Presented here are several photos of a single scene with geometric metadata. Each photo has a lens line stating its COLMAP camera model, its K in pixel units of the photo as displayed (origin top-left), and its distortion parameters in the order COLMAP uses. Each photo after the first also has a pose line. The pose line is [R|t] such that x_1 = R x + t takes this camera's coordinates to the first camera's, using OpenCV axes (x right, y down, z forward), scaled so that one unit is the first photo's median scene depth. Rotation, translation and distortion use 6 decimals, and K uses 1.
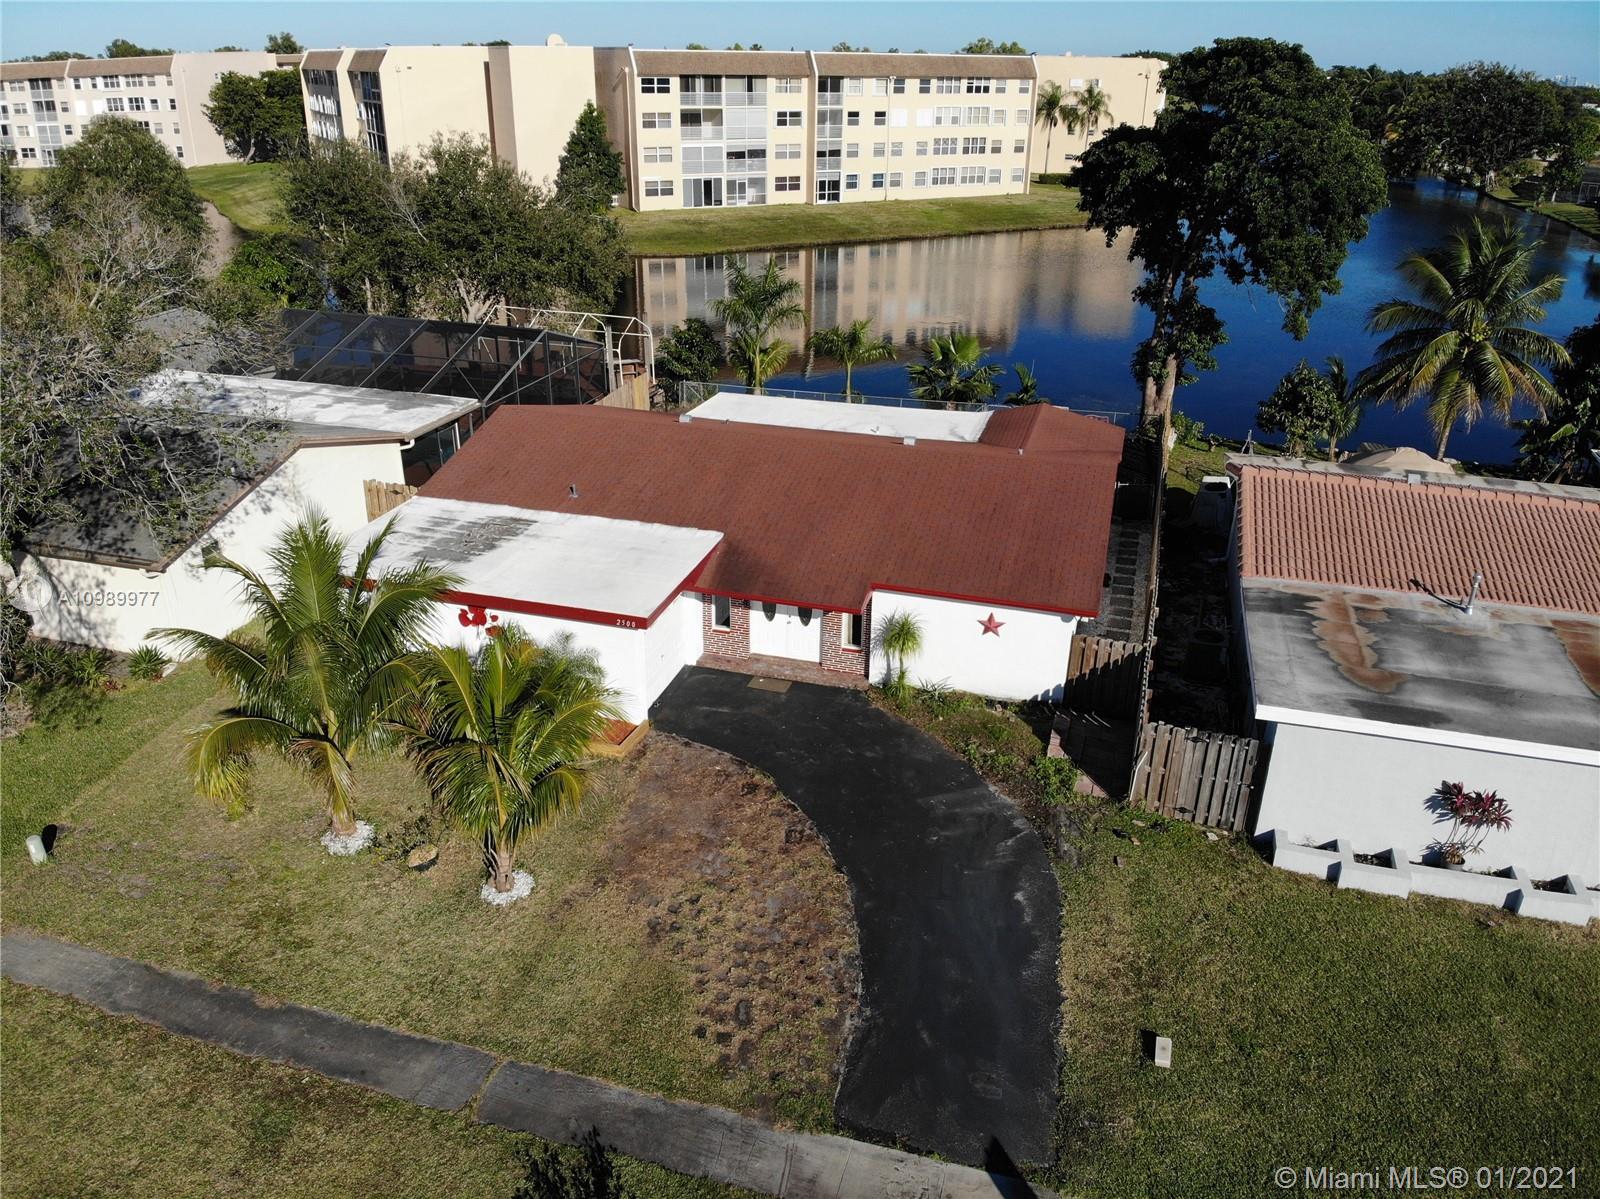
lens RADIAL K [[1176.4, 0, 805.6], [0, 1176.4, 583.6], [0, 0, 1]] dist [0.151679, -0.392445]
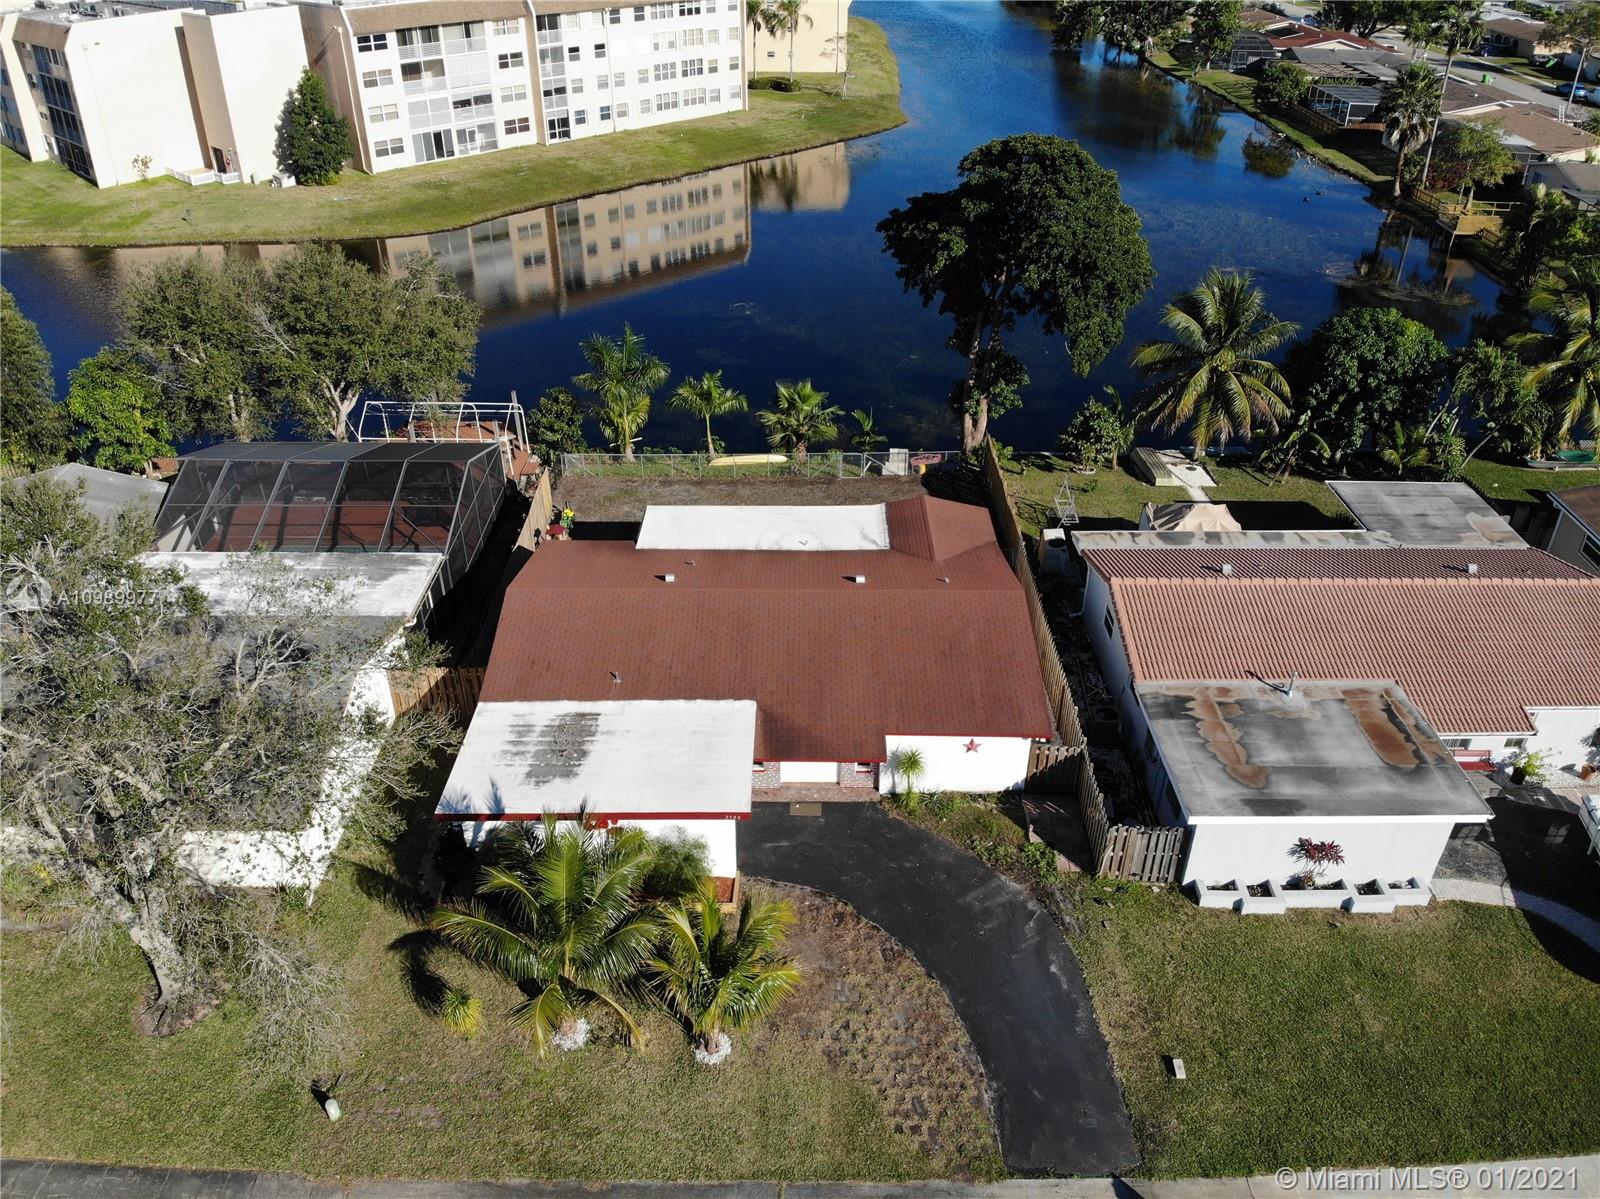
lens RADIAL K [[1179.9, 0, 805.9], [0, 1179.9, 592.1], [0, 0, 1]] dist [0.072785, -0.198482]
pose [[0.960888, -0.156742, 0.228312, -0.275661], [0.121588, 0.979483, 0.160714, -0.341579], [-0.248819, -0.126668, 0.960231, -0.201796]]
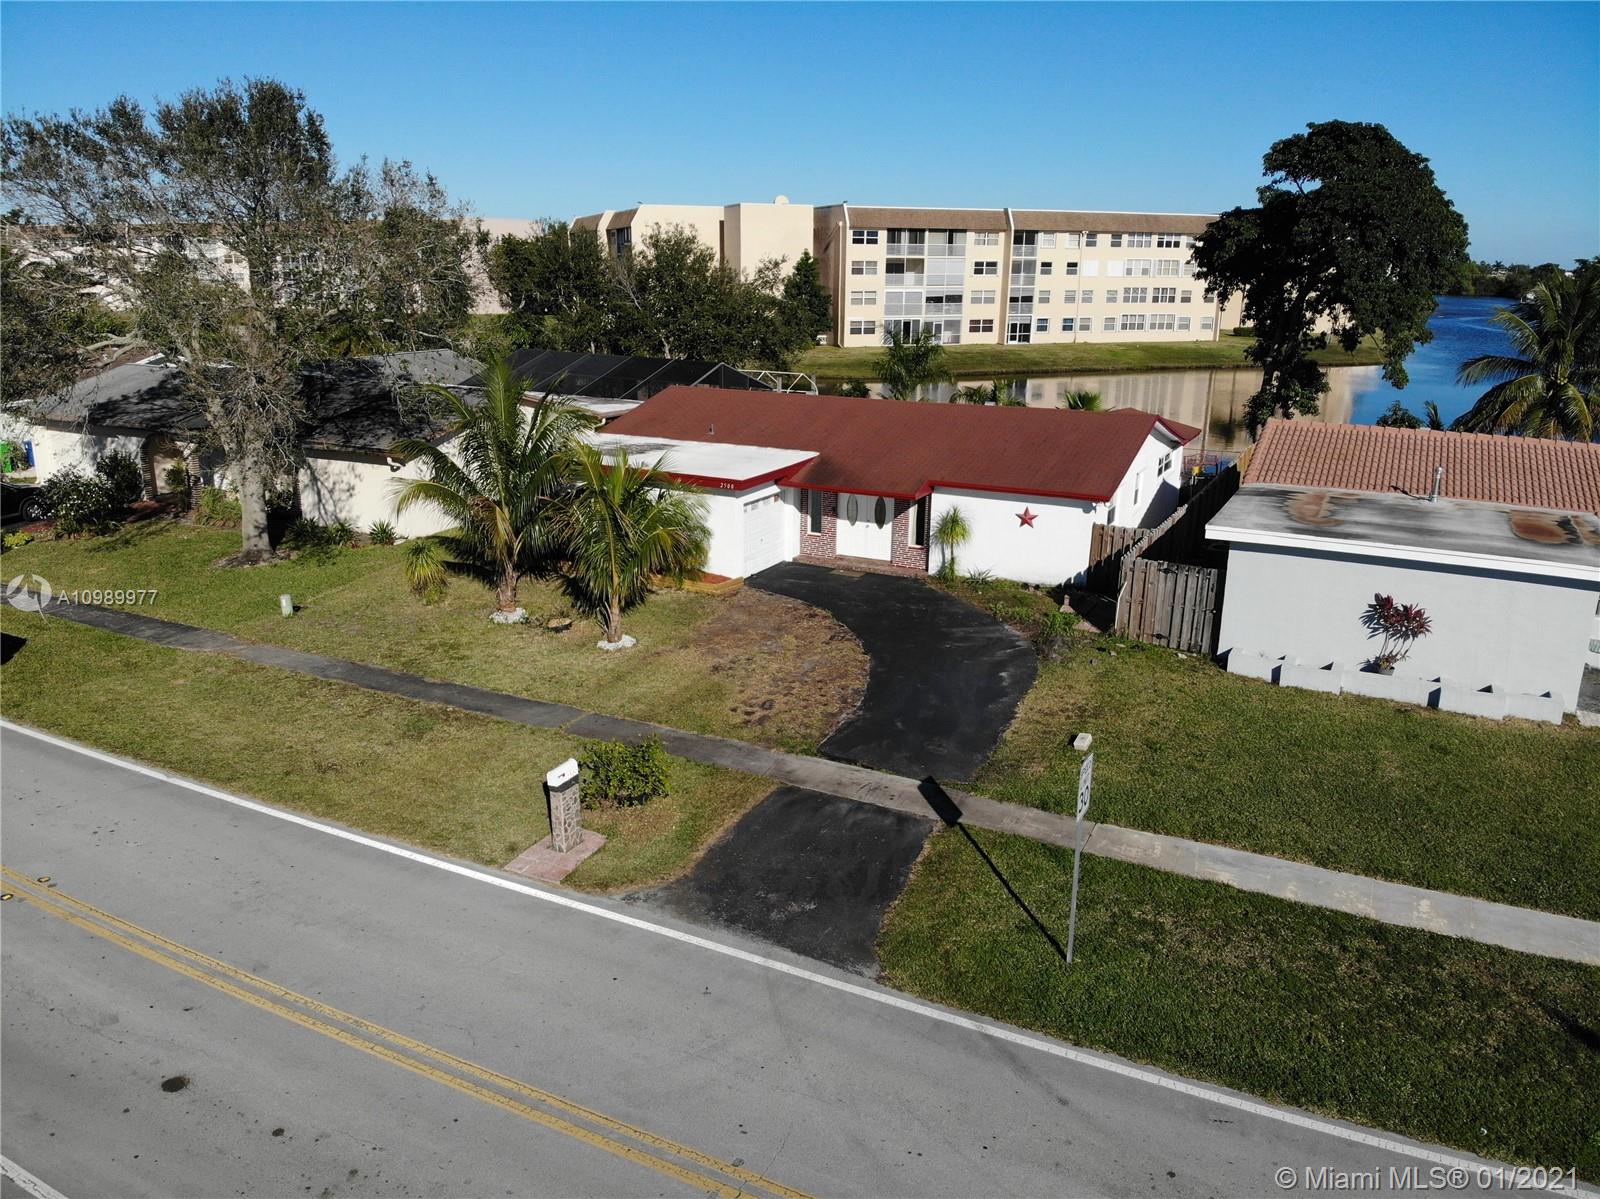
lens RADIAL K [[1164.6, 0, 798.7], [0, 1164.6, 610.2], [0, 0, 1]] dist [0.156983, -0.426402]
pose [[0.980927, 0.050838, -0.187610, 0.142735], [-0.074898, 0.989518, -0.123467, 0.266428], [0.179367, 0.135163, 0.974453, -0.179870]]
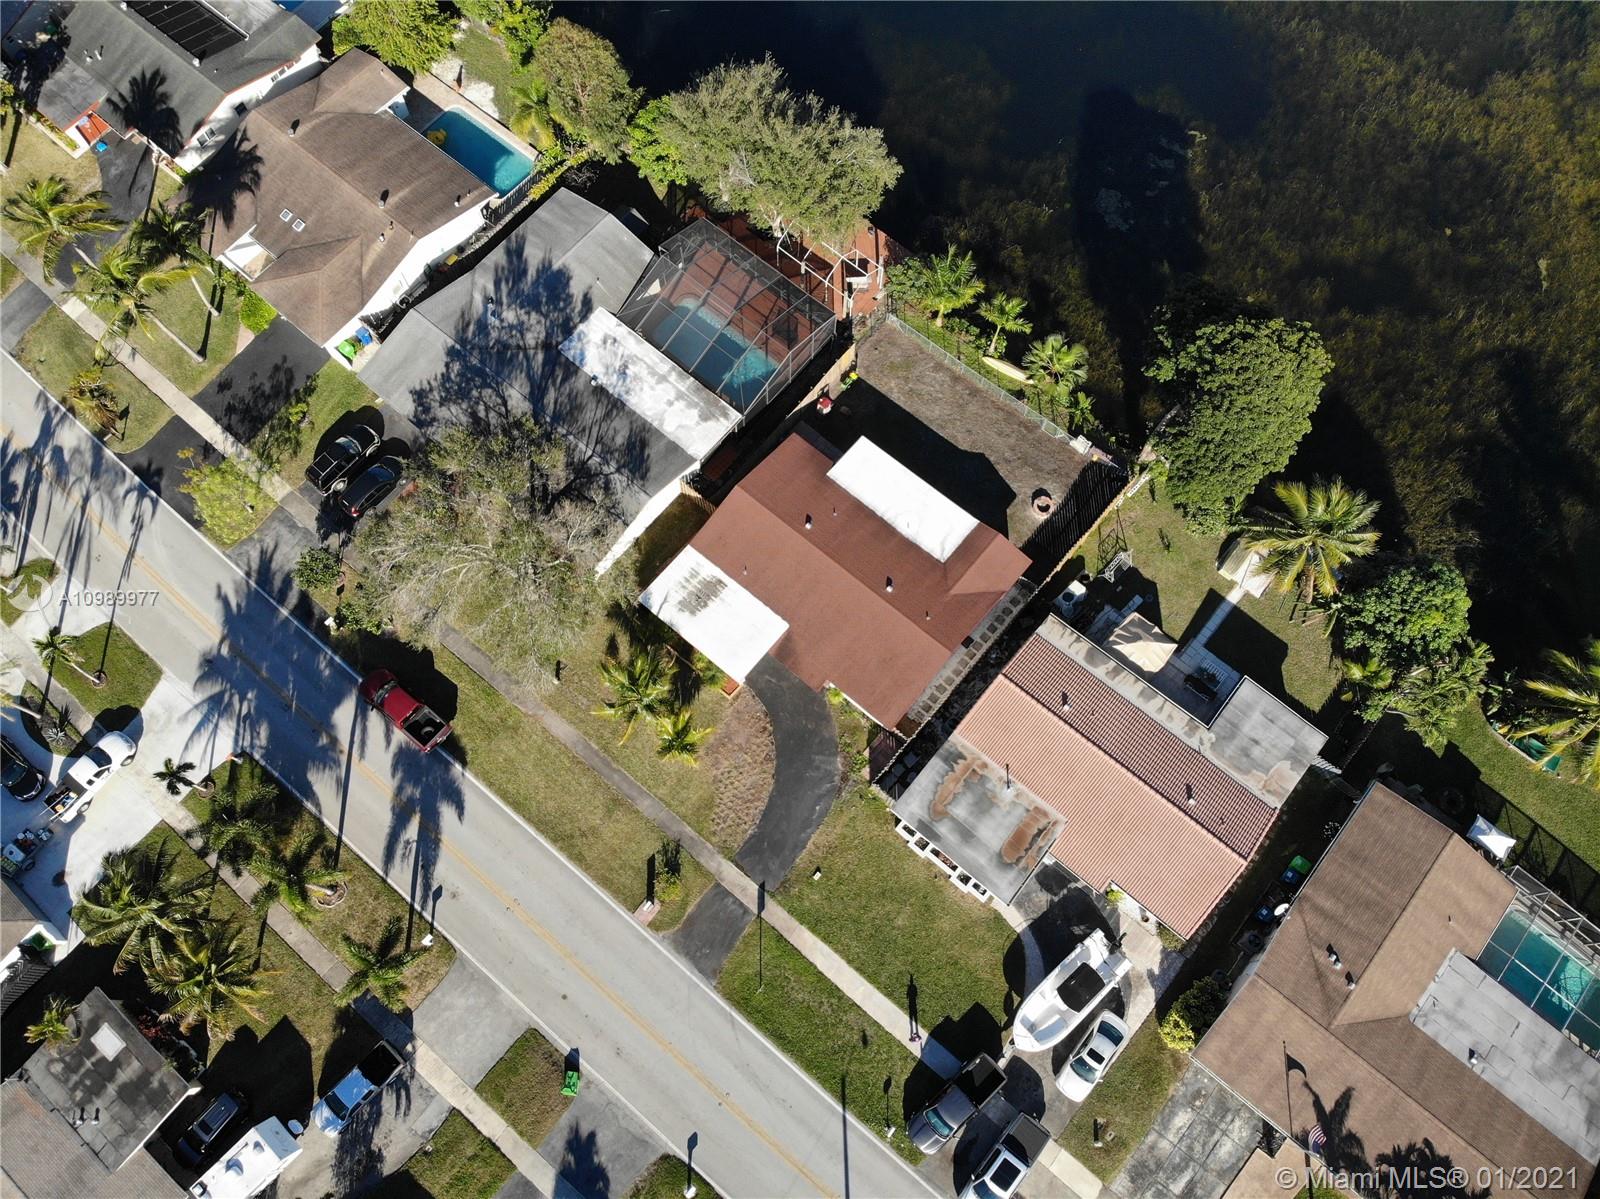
lens RADIAL K [[1164.6, 0, 798.7], [0, 1164.6, 610.2], [0, 0, 1]] dist [0.156983, -0.426402]
pose [[0.912510, 0.380856, -0.149244, 0.301197], [-0.152026, 0.654476, 0.740641, -1.862689], [0.379754, -0.653154, 0.655116, -0.600768]]
